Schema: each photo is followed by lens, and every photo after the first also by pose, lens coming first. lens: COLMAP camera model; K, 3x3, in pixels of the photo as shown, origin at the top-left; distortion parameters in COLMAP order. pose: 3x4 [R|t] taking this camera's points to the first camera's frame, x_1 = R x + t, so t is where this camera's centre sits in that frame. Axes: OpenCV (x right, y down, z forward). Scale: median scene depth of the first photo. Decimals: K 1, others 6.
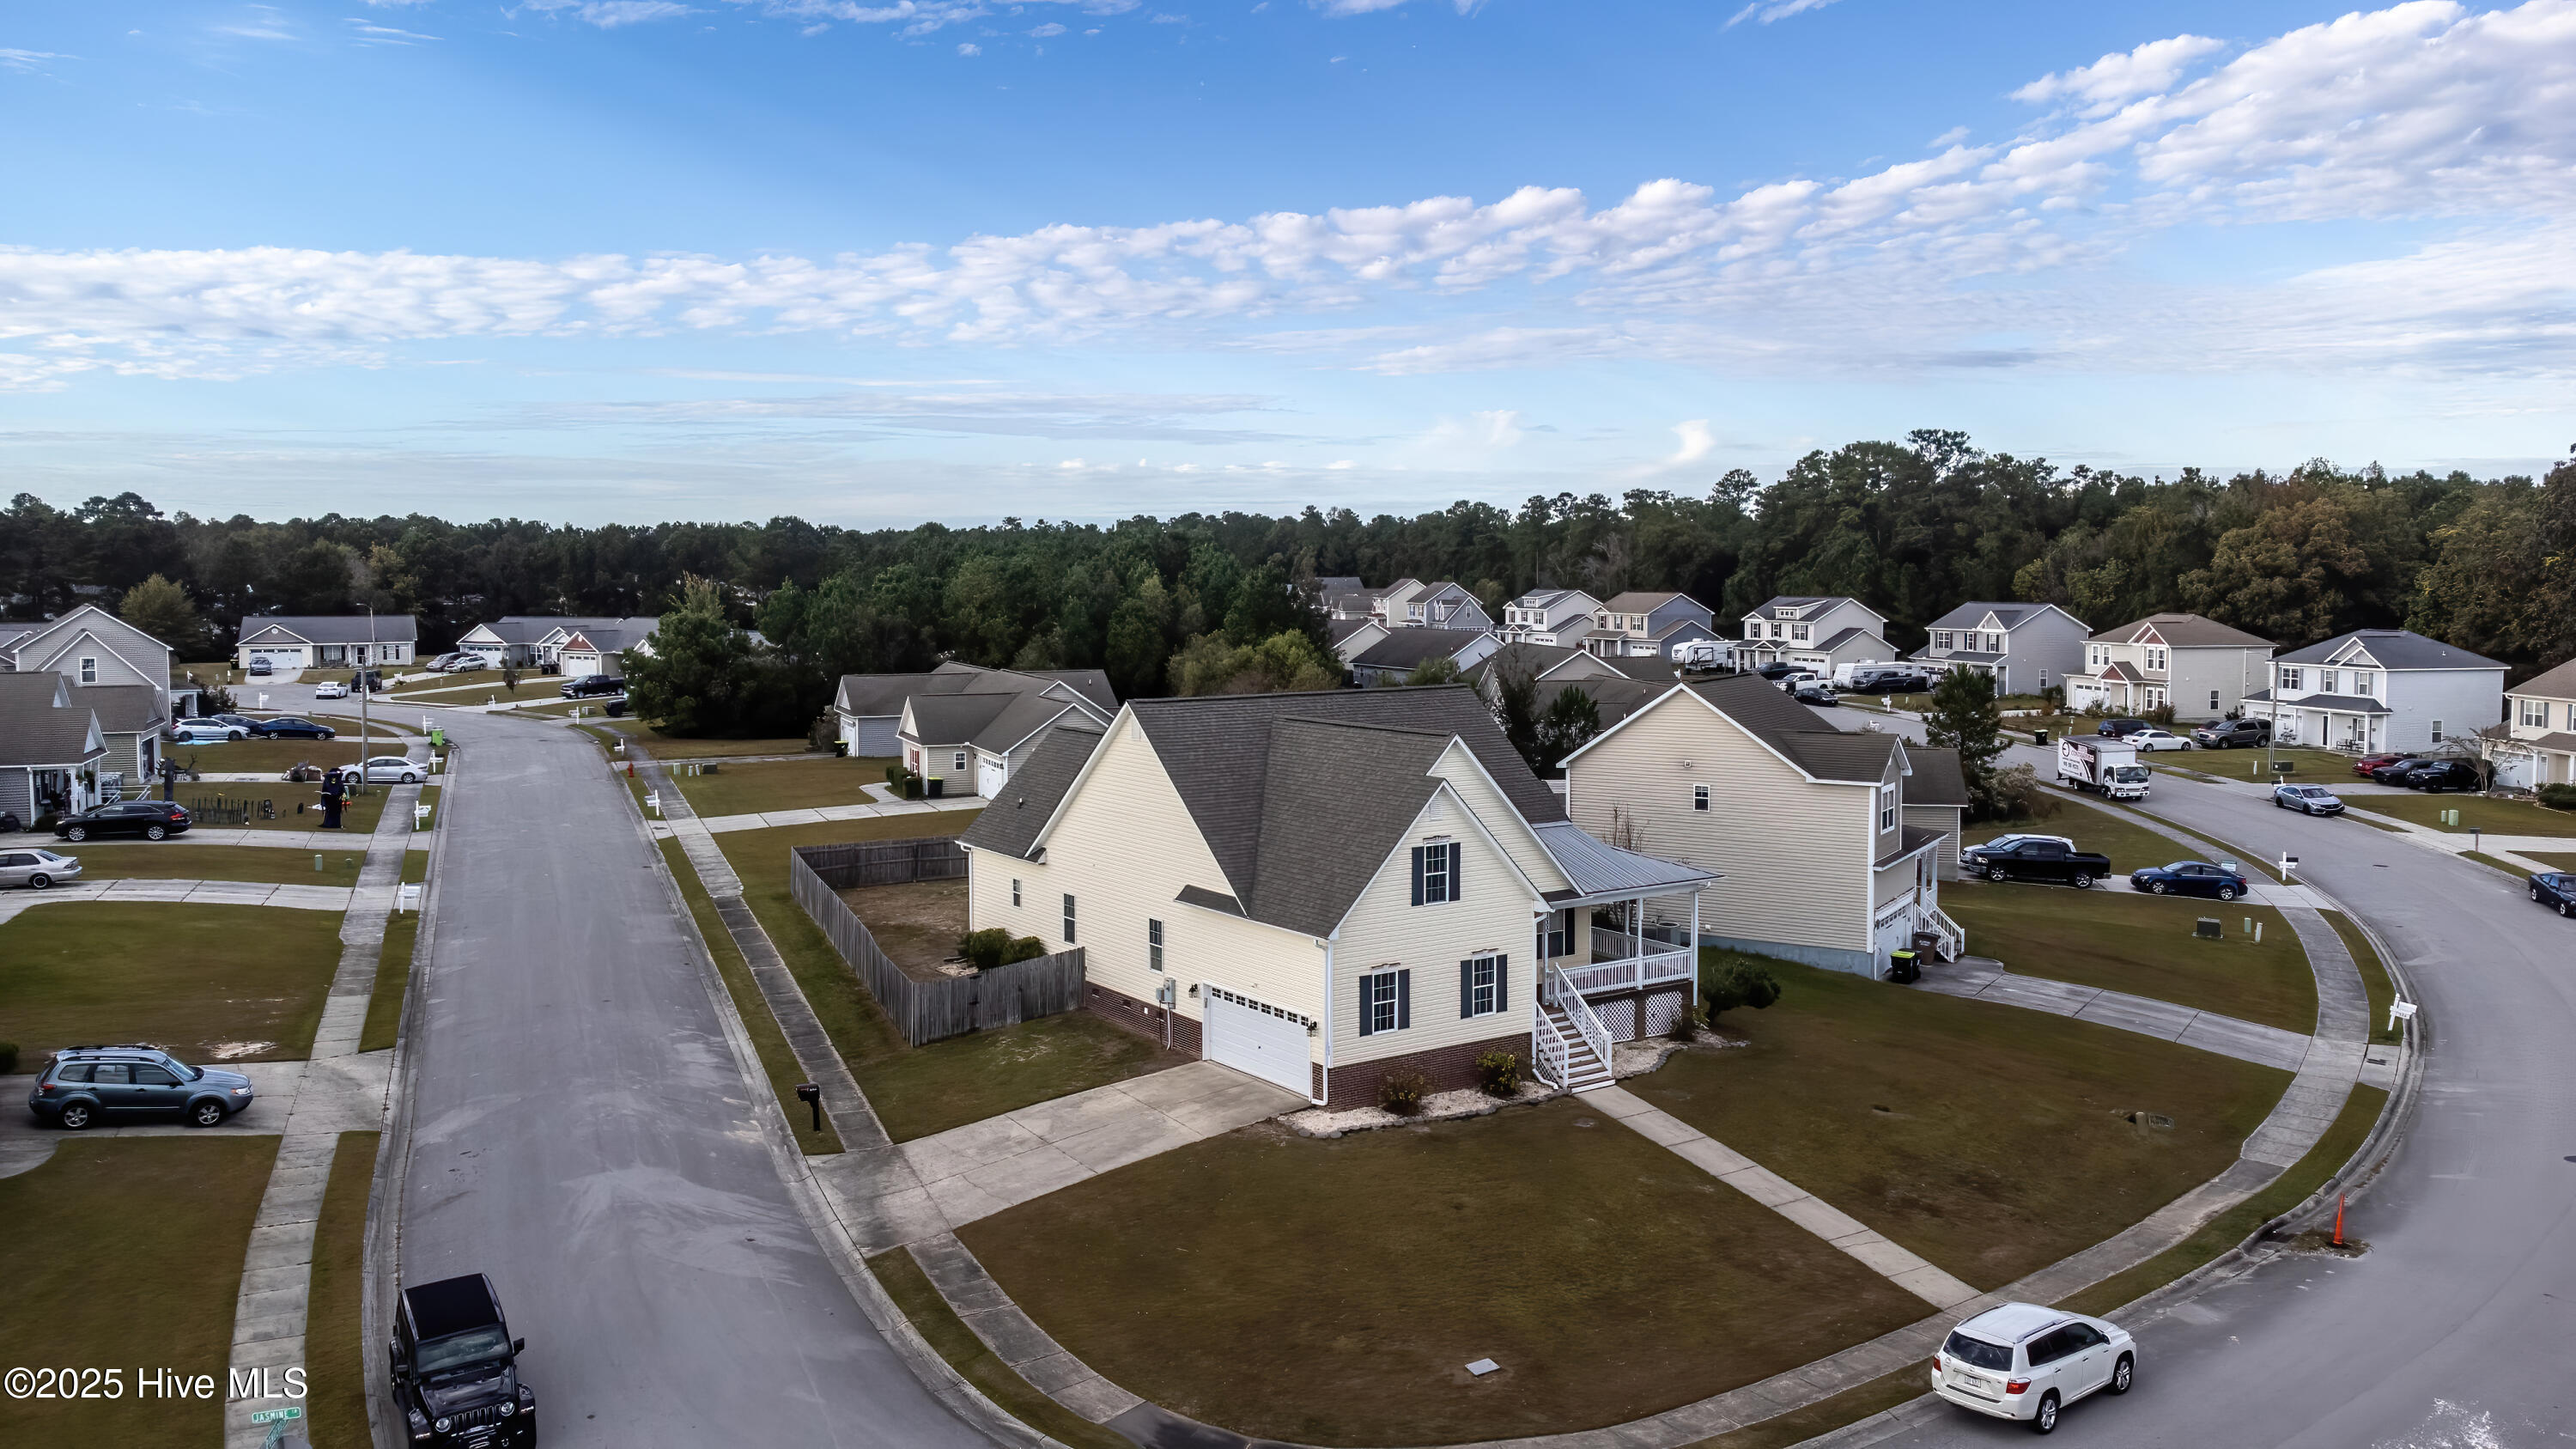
lens RADIAL K [[1919.3, 0, 1269.7], [0, 1919.3, 711.4], [0, 0, 1]] dist [0.032318, 0.021981]
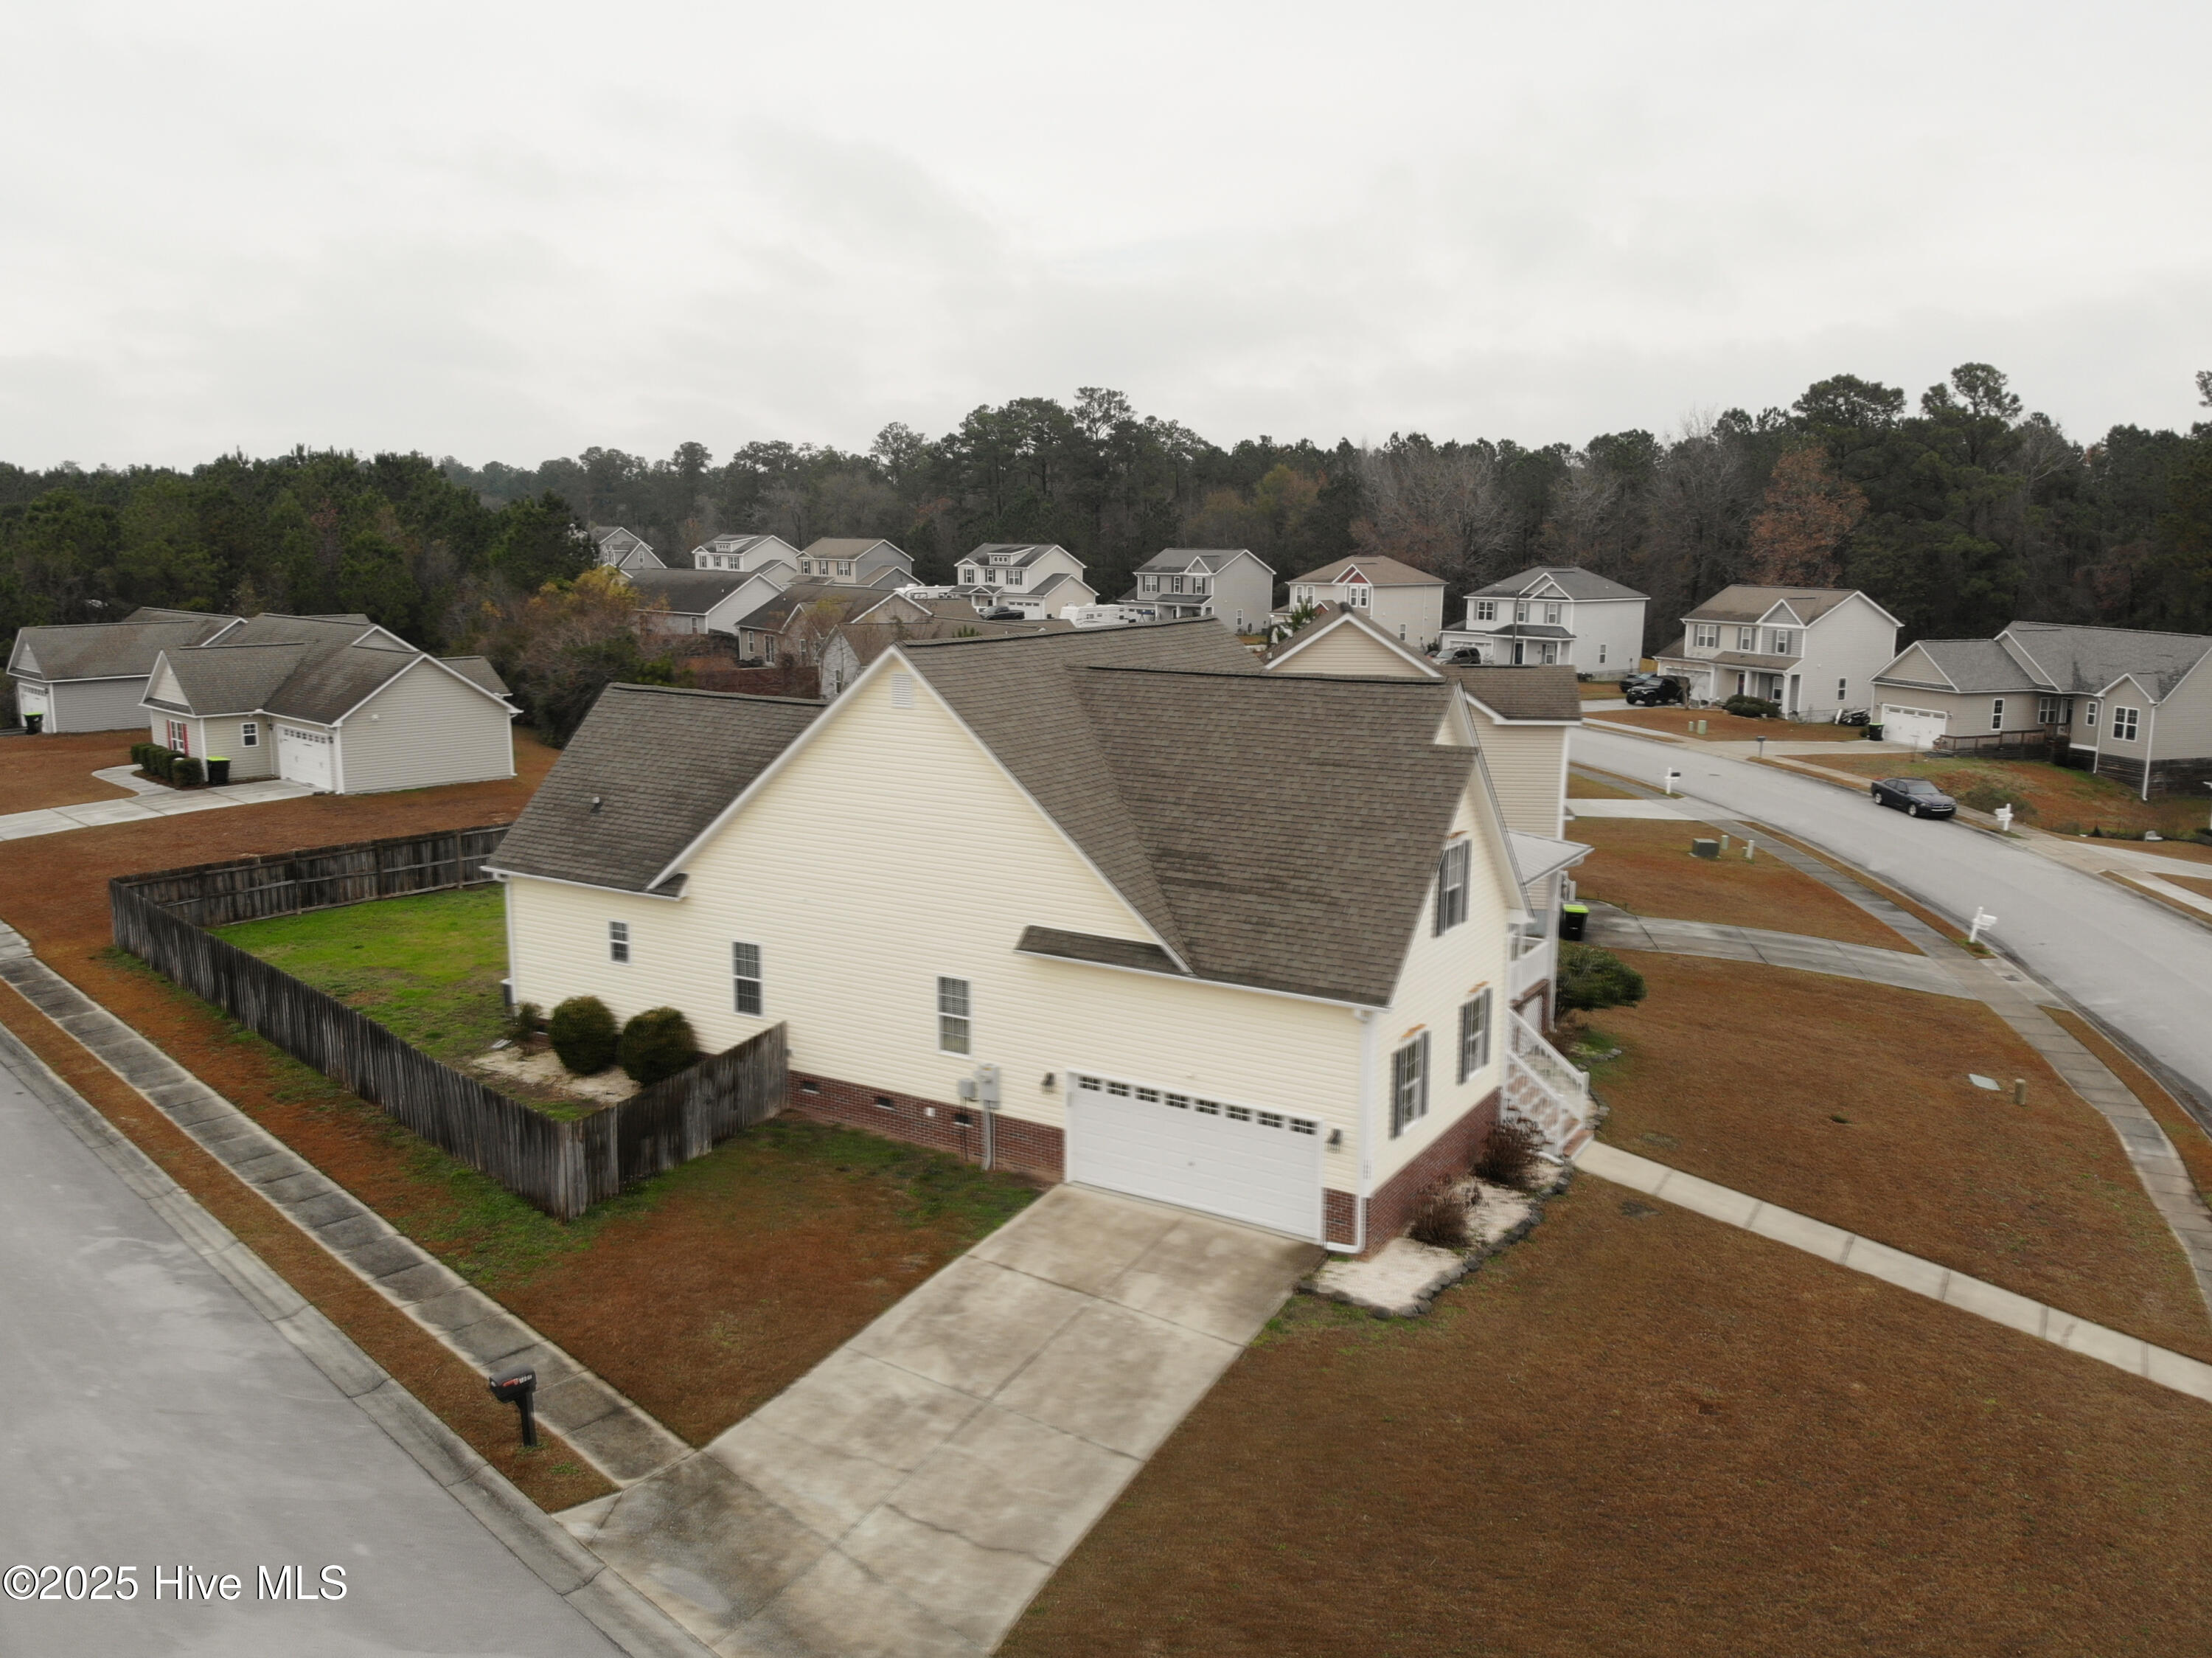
lens RADIAL K [[1647.1, 0, 1091.6], [0, 1647.1, 948.8], [0, 0, 1]] dist [0.044073, -0.138840]
pose [[0.912486, -0.093643, 0.398246, -0.235432], [0.023463, 0.983827, 0.177577, 0.001069], [-0.408434, -0.152692, 0.899926, 0.482689]]
